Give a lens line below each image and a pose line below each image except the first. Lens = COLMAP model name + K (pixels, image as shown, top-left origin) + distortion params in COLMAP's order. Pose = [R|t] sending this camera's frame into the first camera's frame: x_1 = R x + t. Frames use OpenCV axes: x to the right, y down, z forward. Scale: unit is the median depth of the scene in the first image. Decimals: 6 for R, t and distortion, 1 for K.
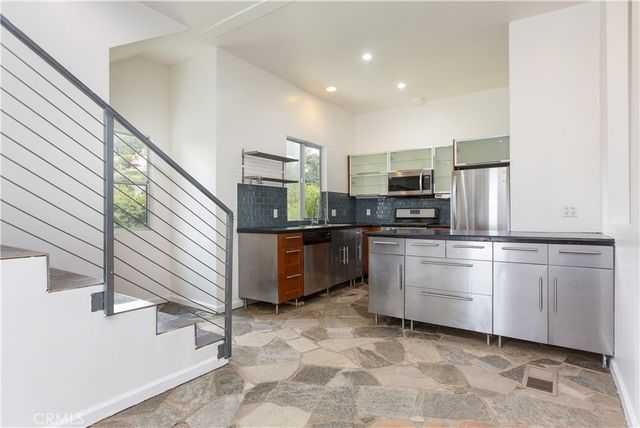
lens RADIAL K [[343.2, 0, 321.9], [0, 343.2, 213.2], [0, 0, 1]] dist [0.001266, 0.000541]
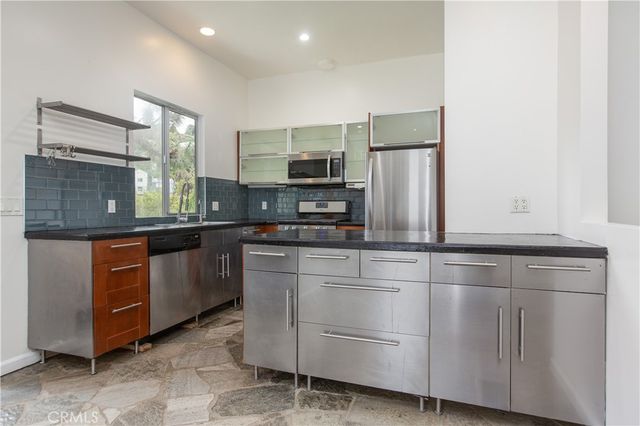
lens RADIAL K [[343.2, 0, 321.9], [0, 343.2, 212.2], [0, 0, 1]] dist [0.001266, 0.000541]
pose [[0.970604, 0.000885, 0.240682, 0.096449], [-0.004355, 0.999894, 0.013886, 0.001003], [-0.240645, -0.014526, 0.970505, 0.278342]]
